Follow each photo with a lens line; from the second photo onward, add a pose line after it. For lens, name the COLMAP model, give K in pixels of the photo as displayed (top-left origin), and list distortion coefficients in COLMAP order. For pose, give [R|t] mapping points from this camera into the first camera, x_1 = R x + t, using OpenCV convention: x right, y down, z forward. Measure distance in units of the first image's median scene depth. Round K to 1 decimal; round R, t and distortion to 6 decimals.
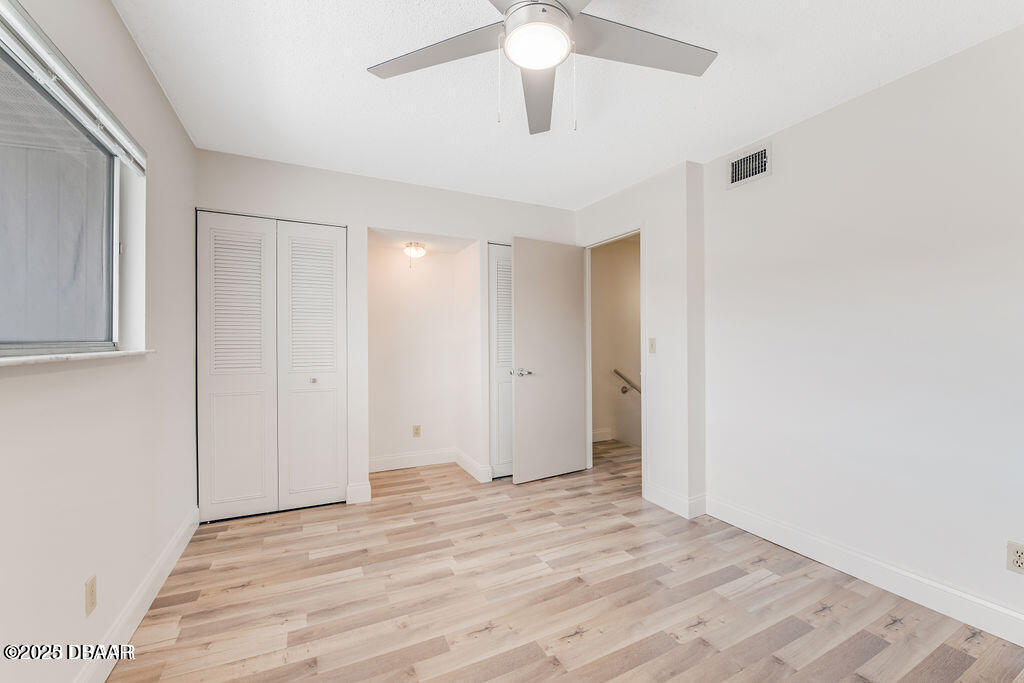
lens RADIAL K [[415.2, 0, 510.3], [0, 415.2, 338.0], [0, 0, 1]] dist [-0.025253, -0.000003]
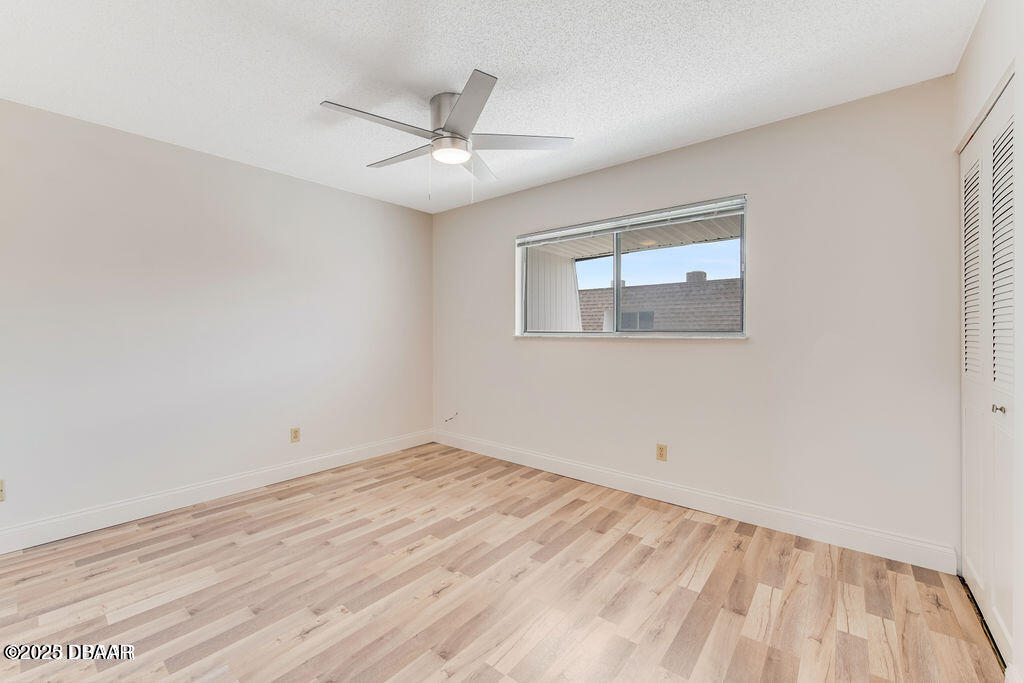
lens RADIAL K [[415.2, 0, 510.3], [0, 415.2, 338.0], [0, 0, 1]] dist [-0.025253, -0.000003]
pose [[-0.910056, 0.002279, -0.414480, 0.399158], [-0.001942, 0.999950, 0.009762, 0.028835], [0.414482, 0.009689, -0.910006, 1.879176]]
